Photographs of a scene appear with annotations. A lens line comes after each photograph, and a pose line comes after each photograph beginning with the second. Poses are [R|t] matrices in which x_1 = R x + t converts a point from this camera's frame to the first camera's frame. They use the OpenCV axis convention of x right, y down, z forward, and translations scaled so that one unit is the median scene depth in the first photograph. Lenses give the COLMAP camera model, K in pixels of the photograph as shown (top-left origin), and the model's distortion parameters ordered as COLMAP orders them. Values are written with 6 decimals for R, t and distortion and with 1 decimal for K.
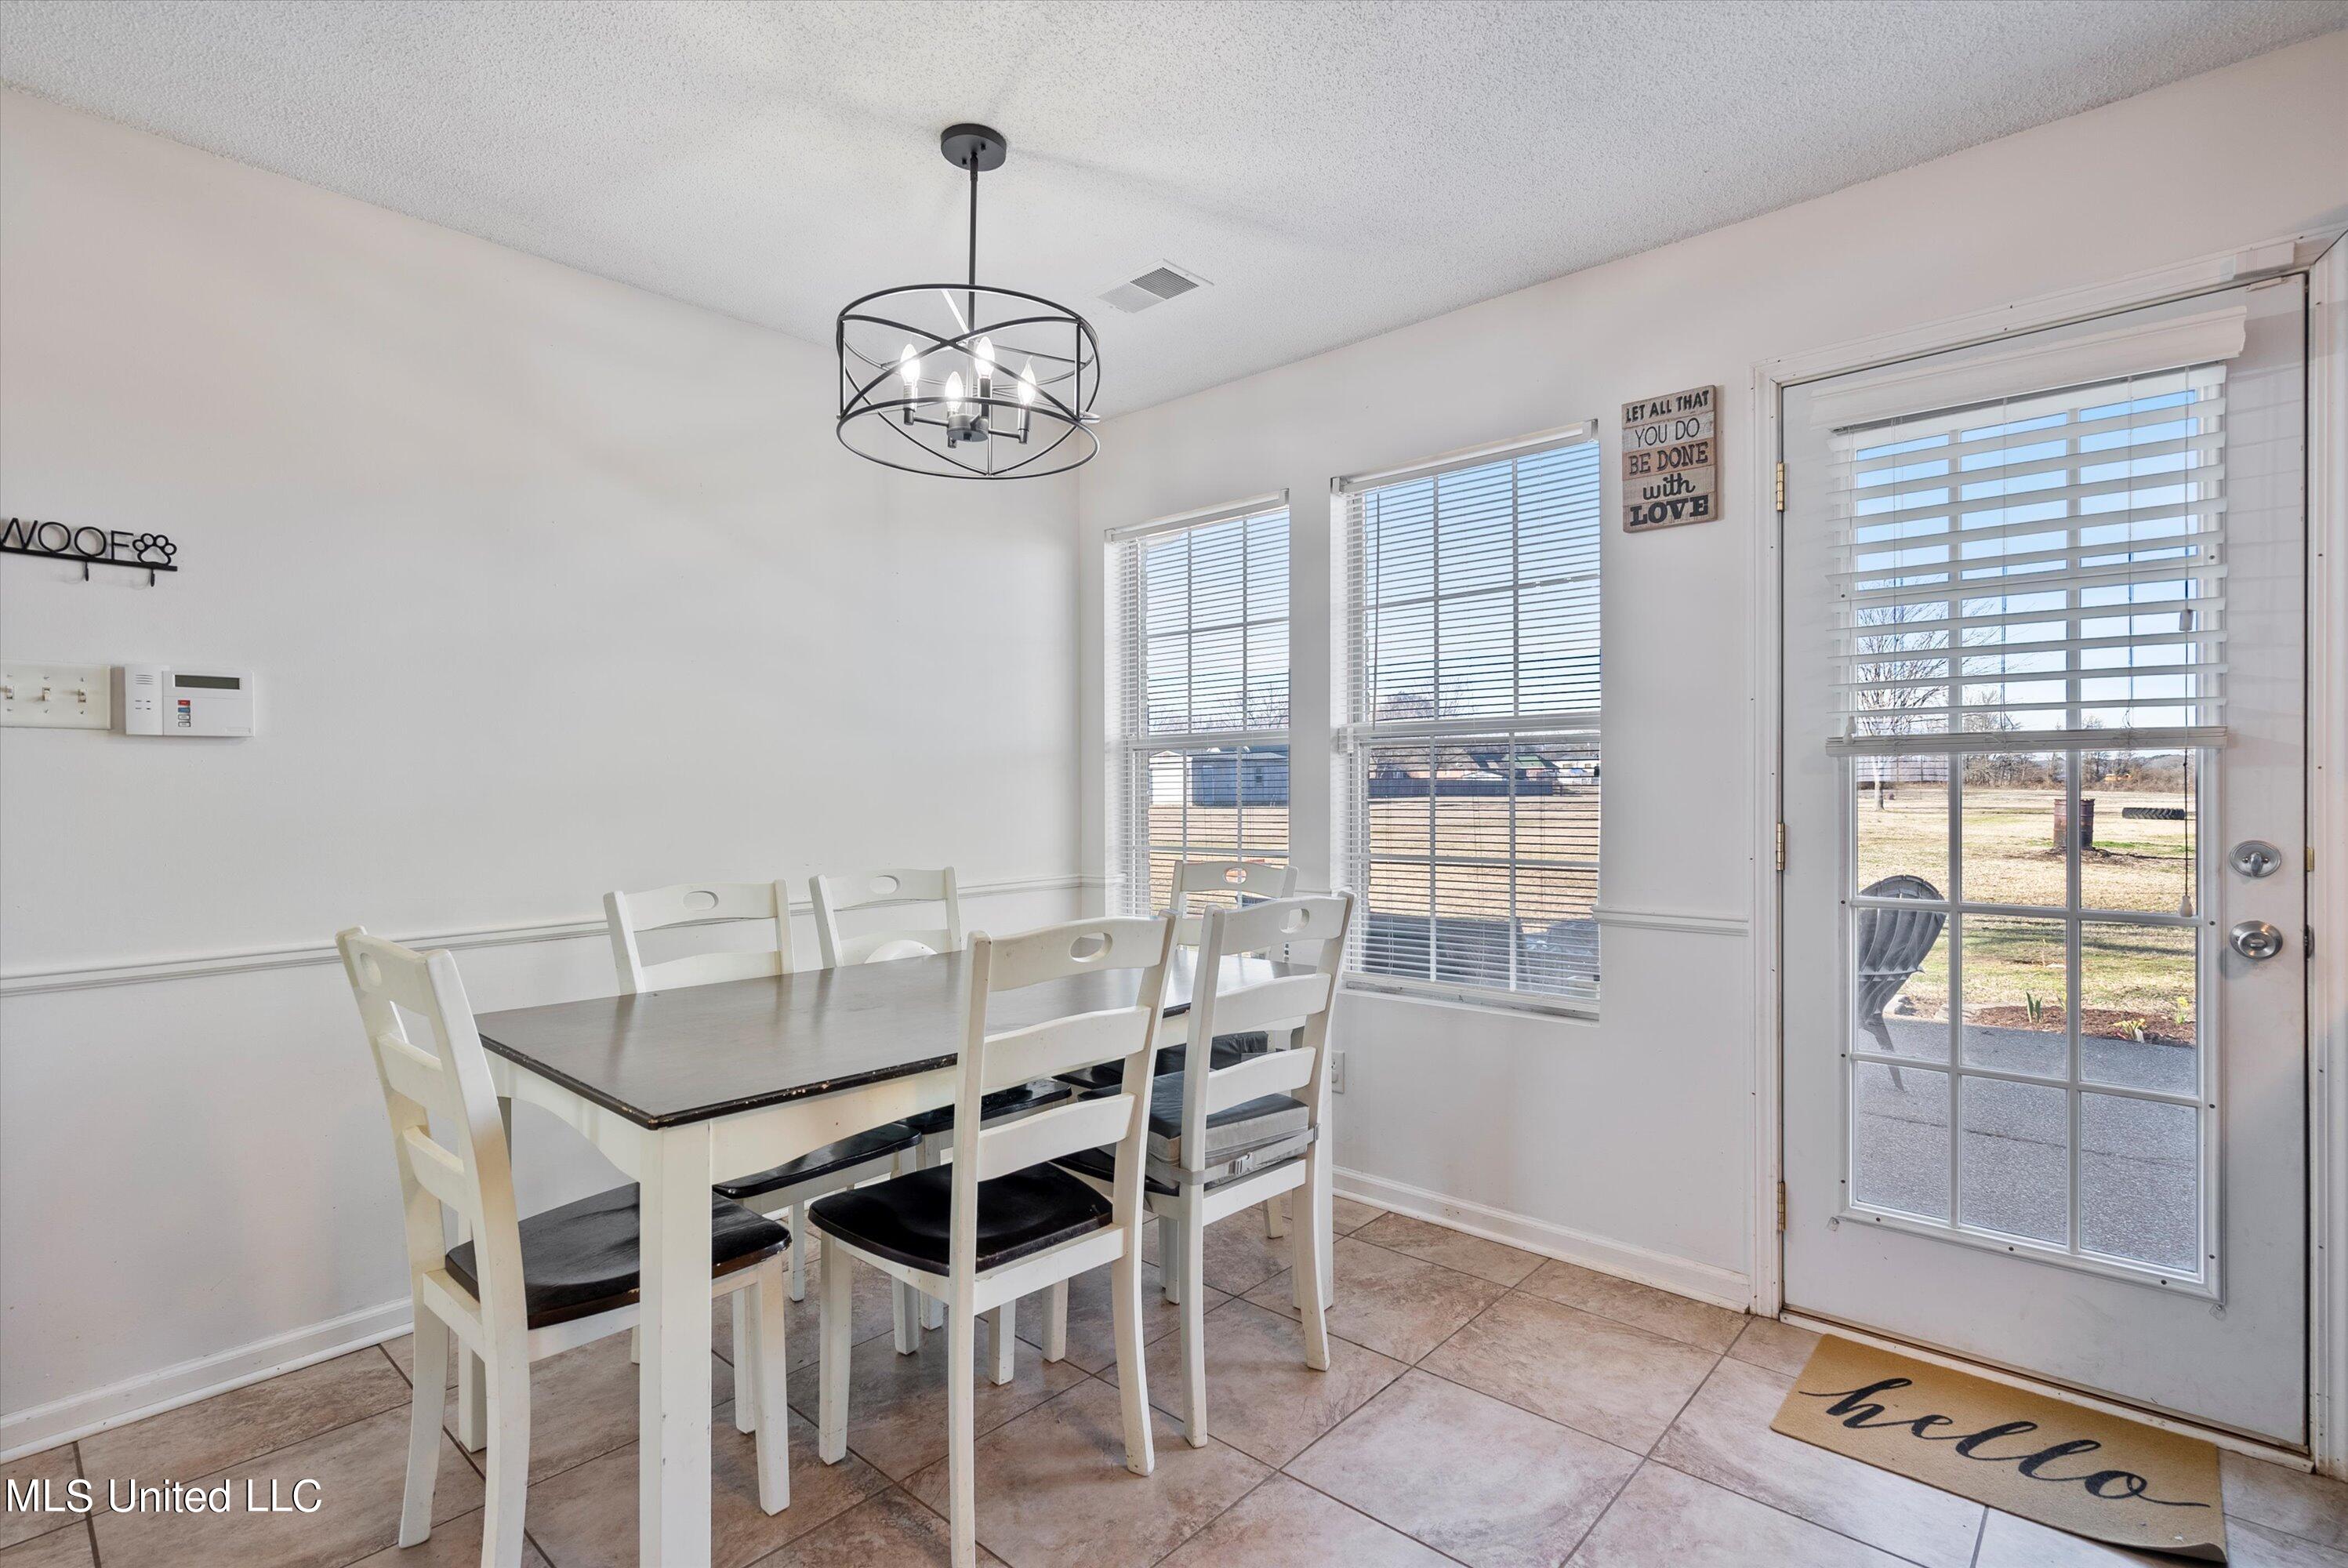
lens RADIAL K [[1101.6, 0, 1177.5], [0, 1101.6, 793.6], [0, 0, 1]] dist [-0.005722, 0.001156]
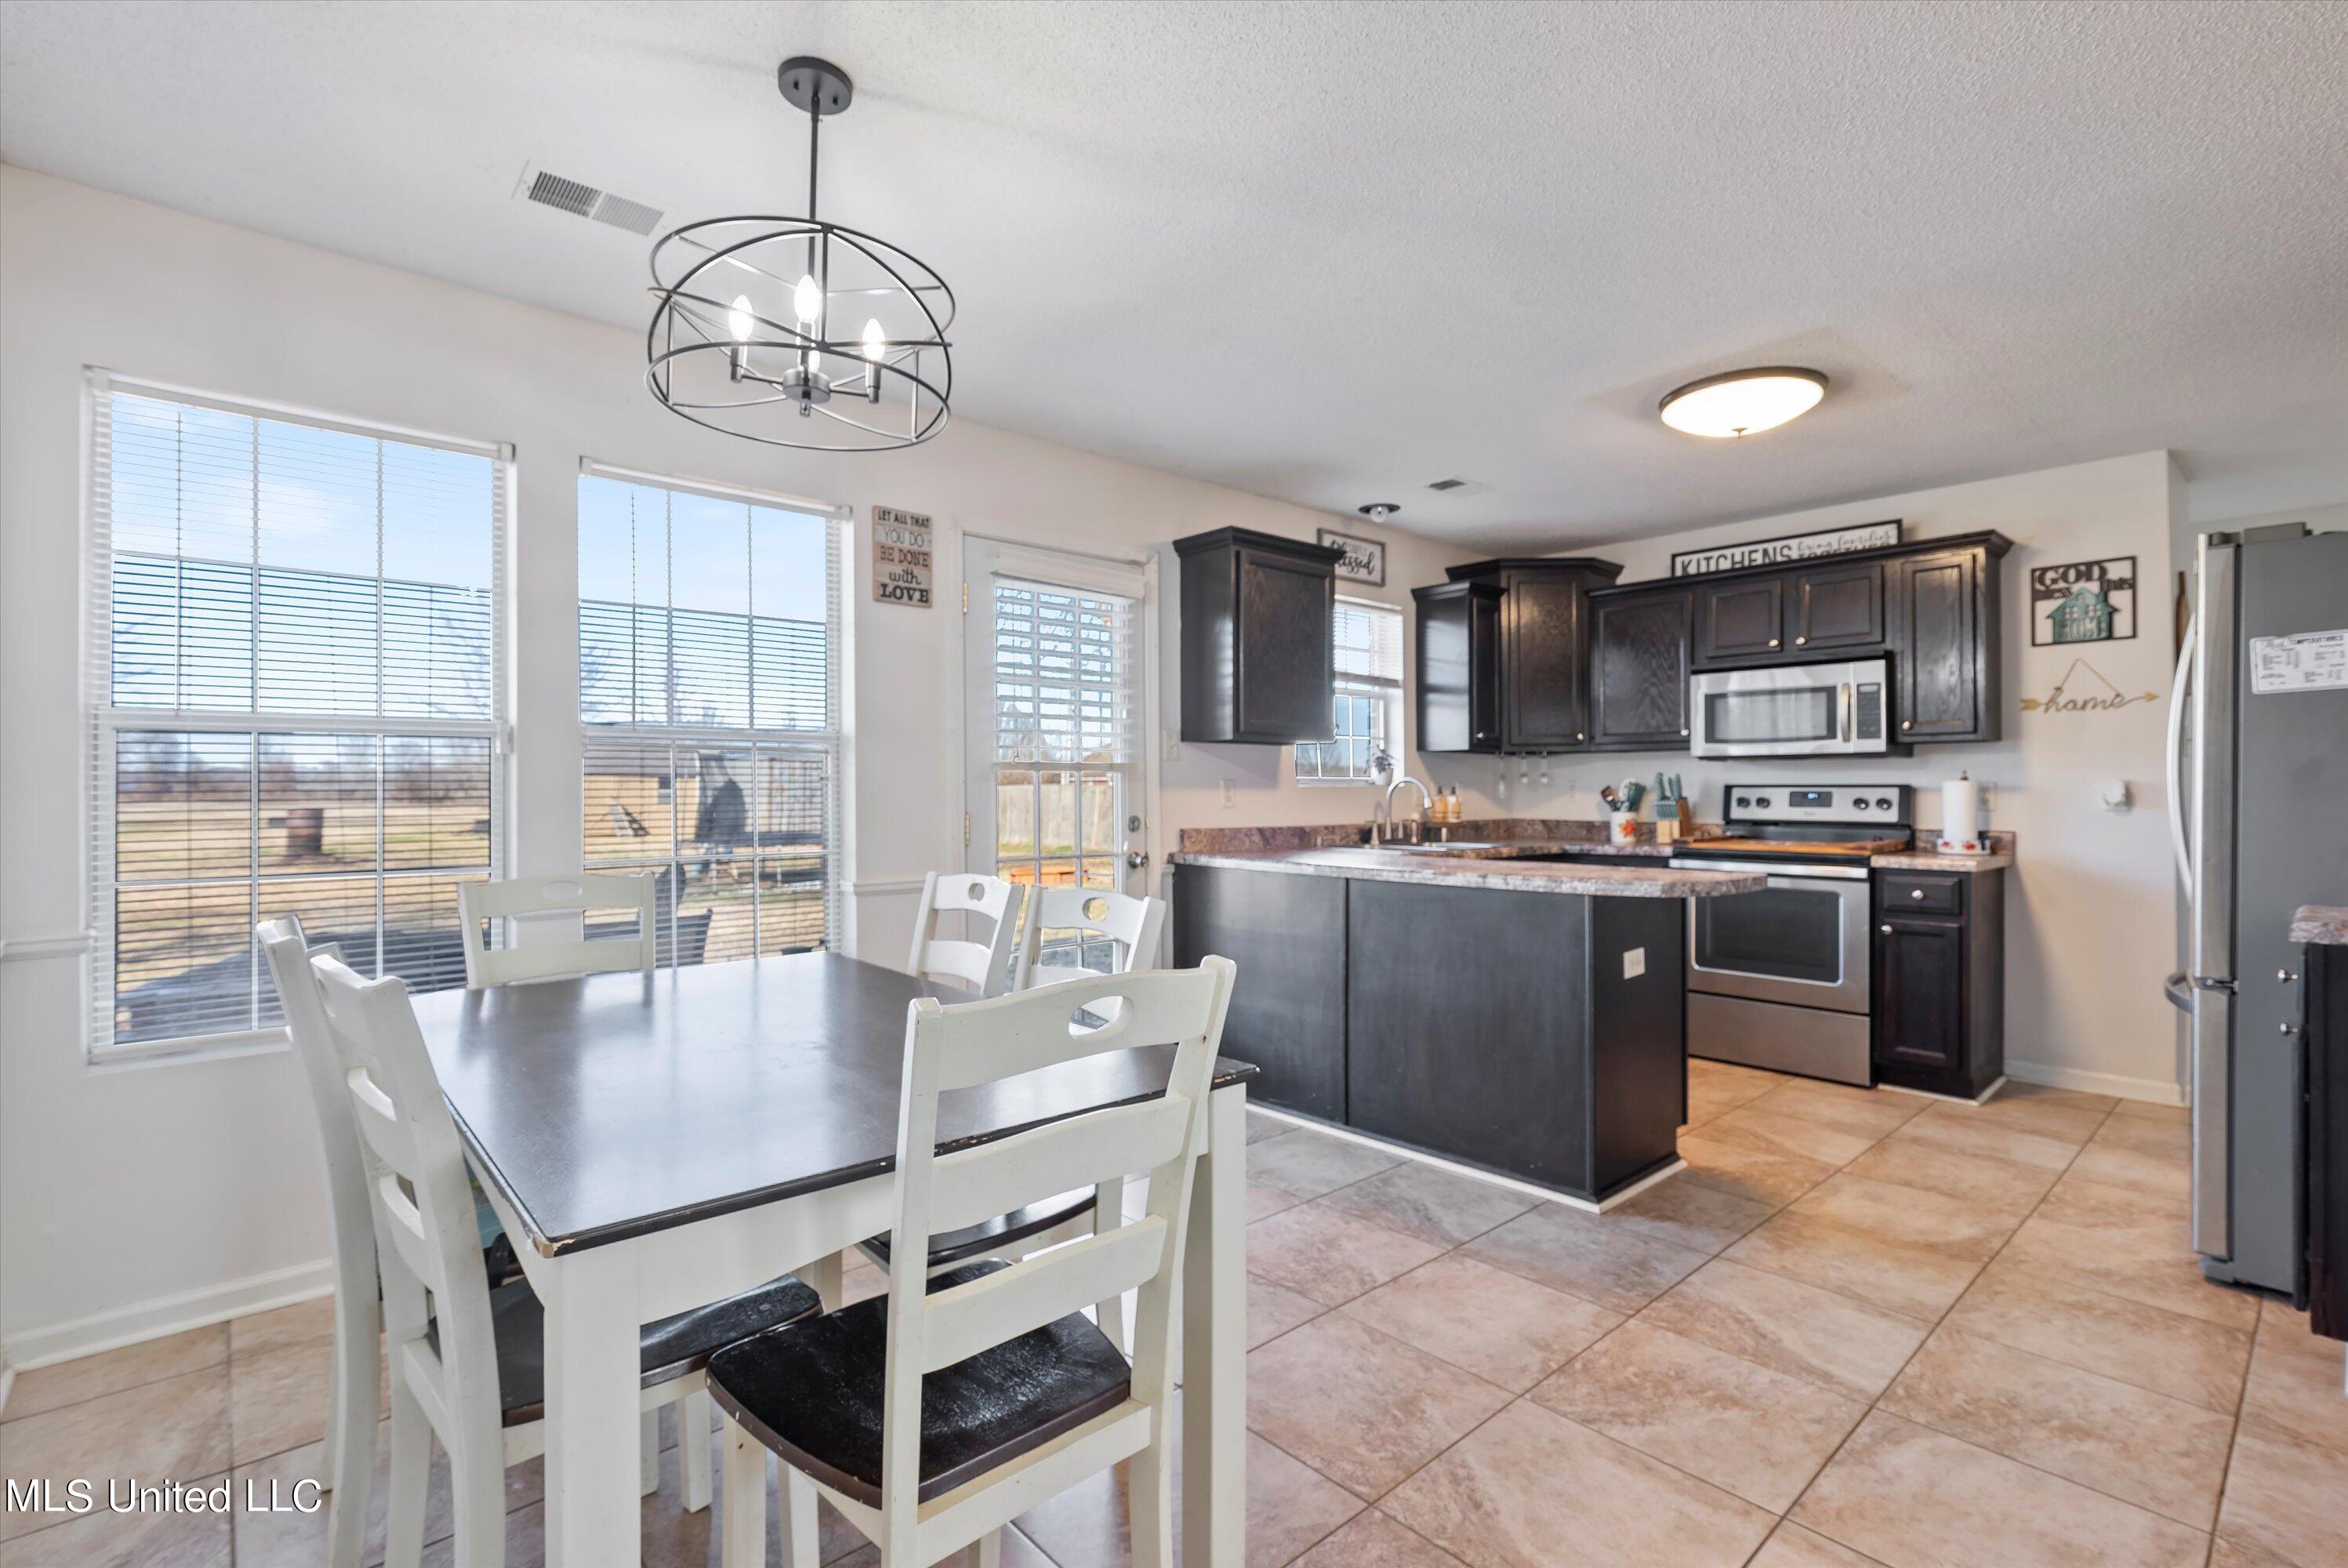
lens RADIAL K [[1053.5, 0, 1168.2], [0, 1053.5, 785.2], [0, 0, 1]] dist [-0.006066, 0.001358]
pose [[0.121670, 0.010481, 0.992515, -0.977064], [0.005644, 0.999921, -0.011251, 0.004984], [-0.992555, 0.006971, 0.121602, 0.585036]]
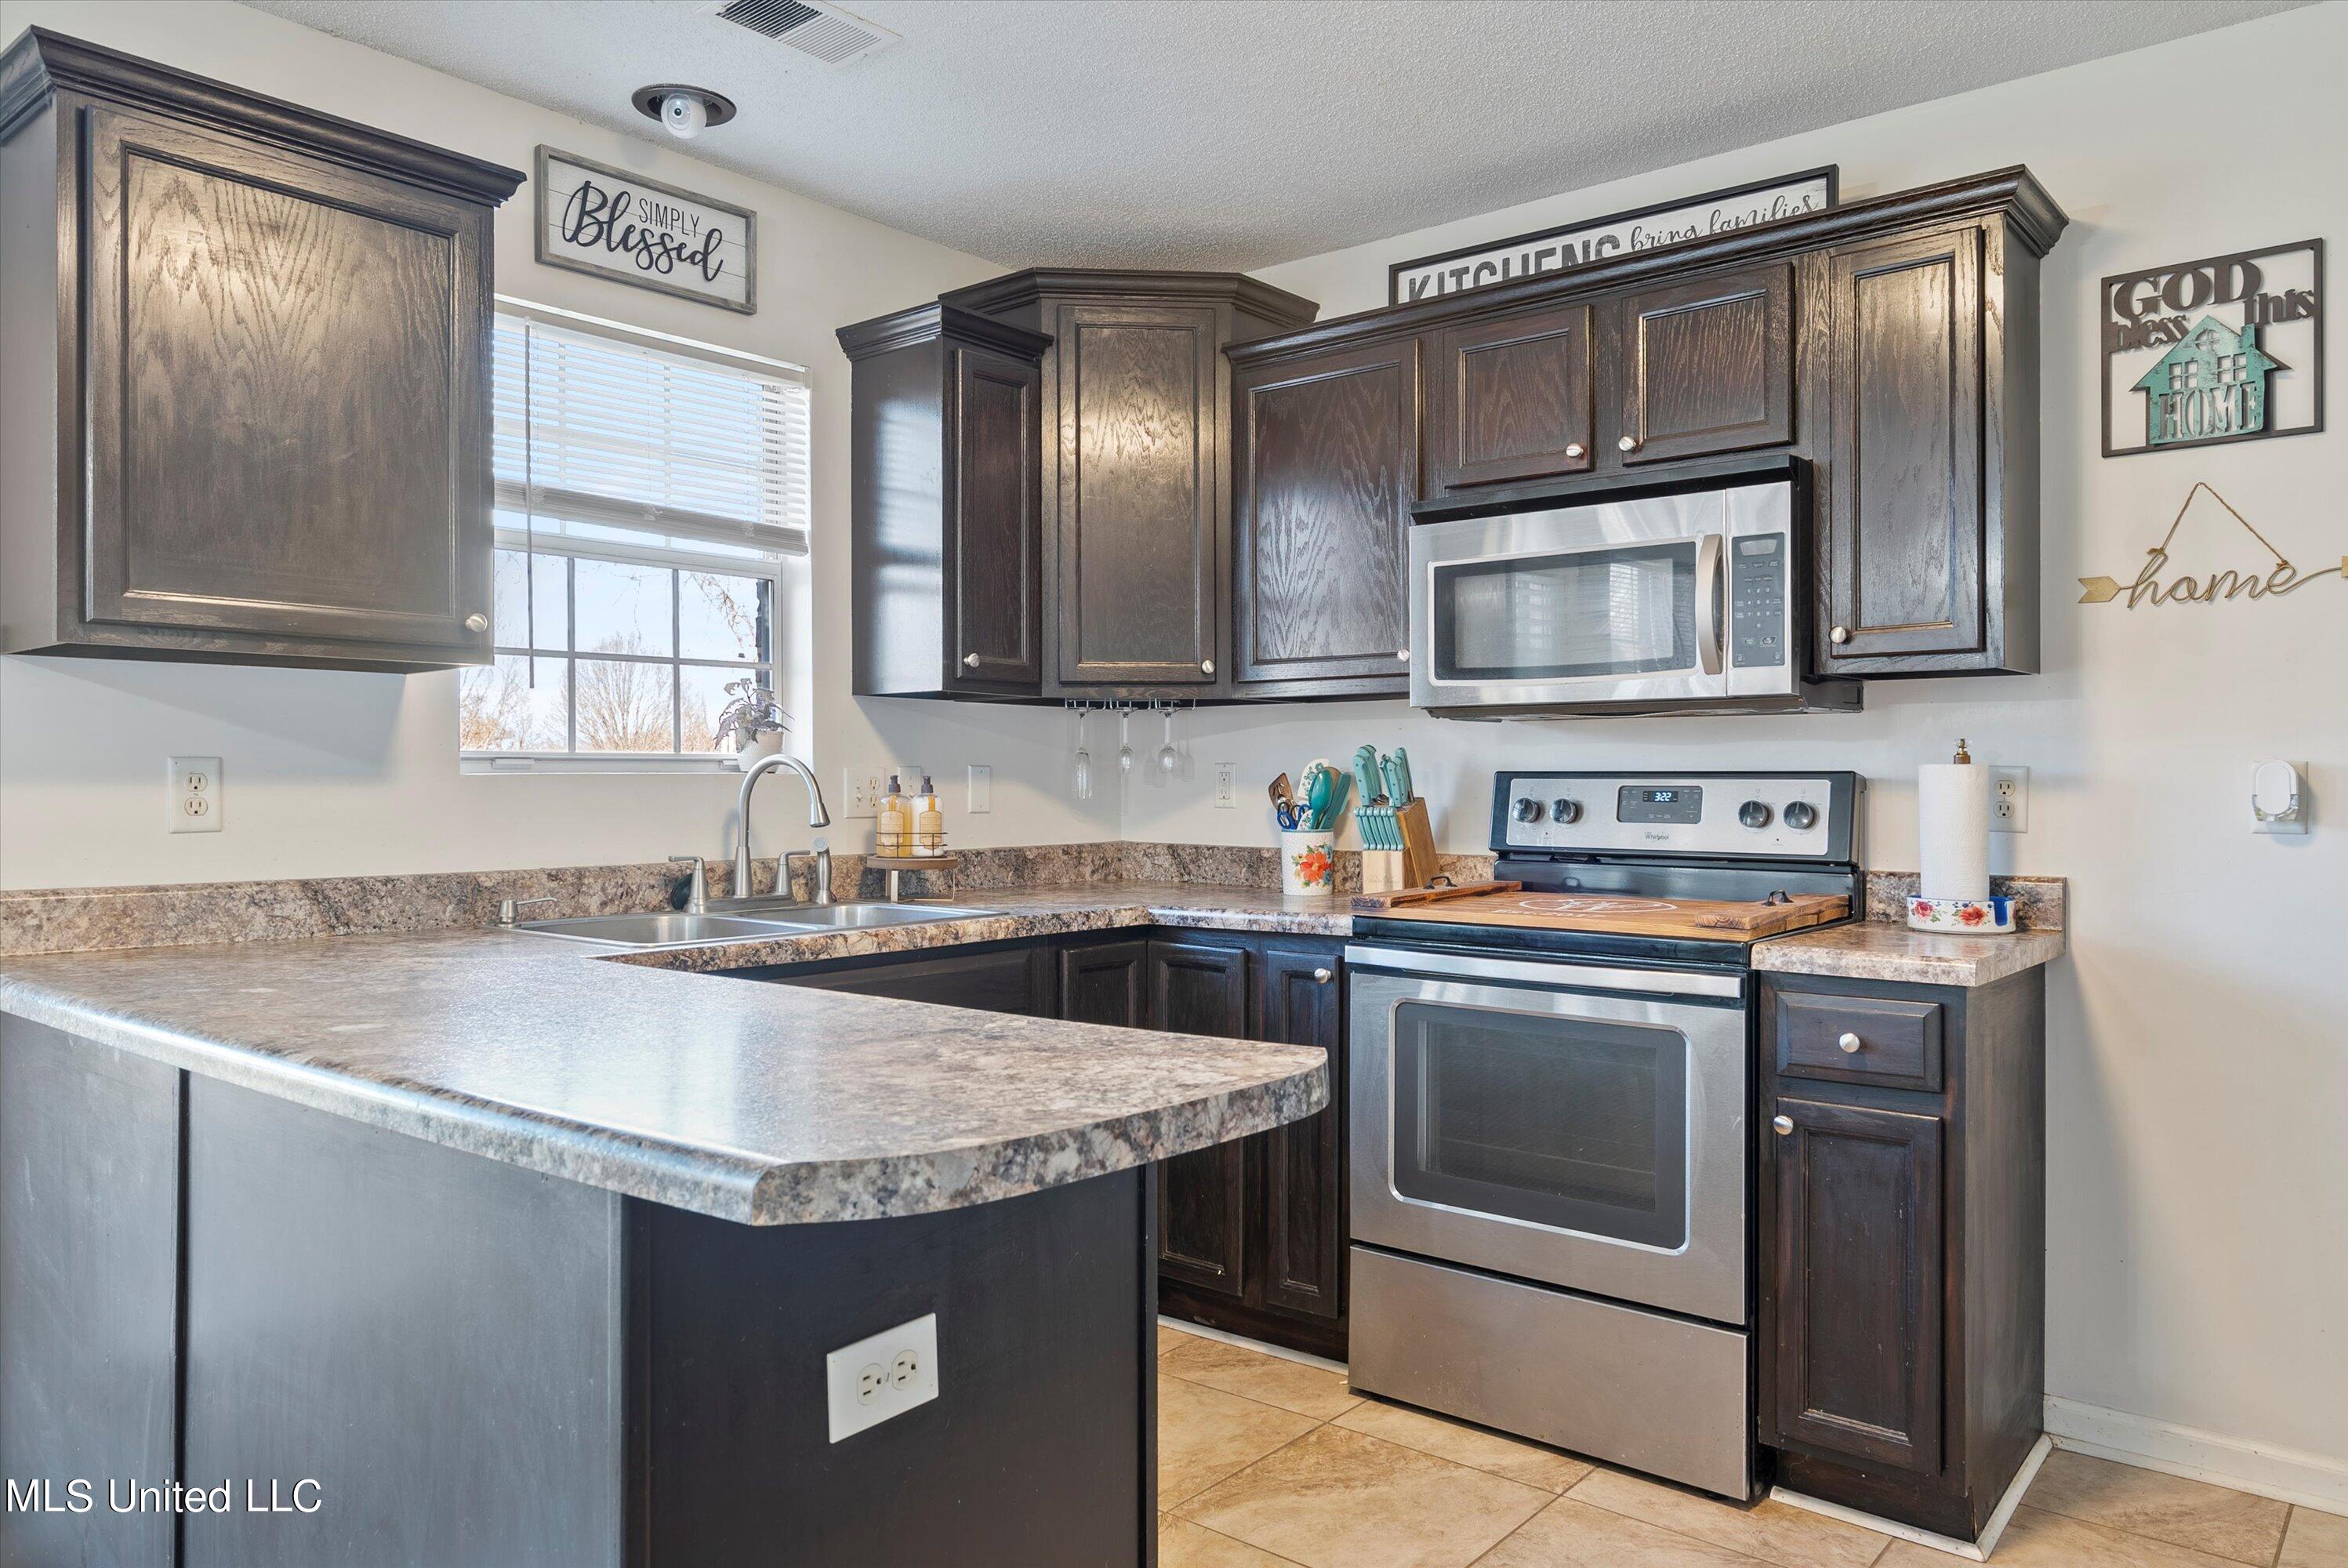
lens RADIAL K [[1594.9, 0, 1159.0], [0, 1594.9, 772.0], [0, 0, 1]] dist [0.004183, -0.000799]
pose [[-0.031817, 0.009182, 0.999452, -0.148949], [0.006175, 0.999941, -0.008990, -0.002268], [-0.999475, 0.005886, -0.031872, 0.056182]]
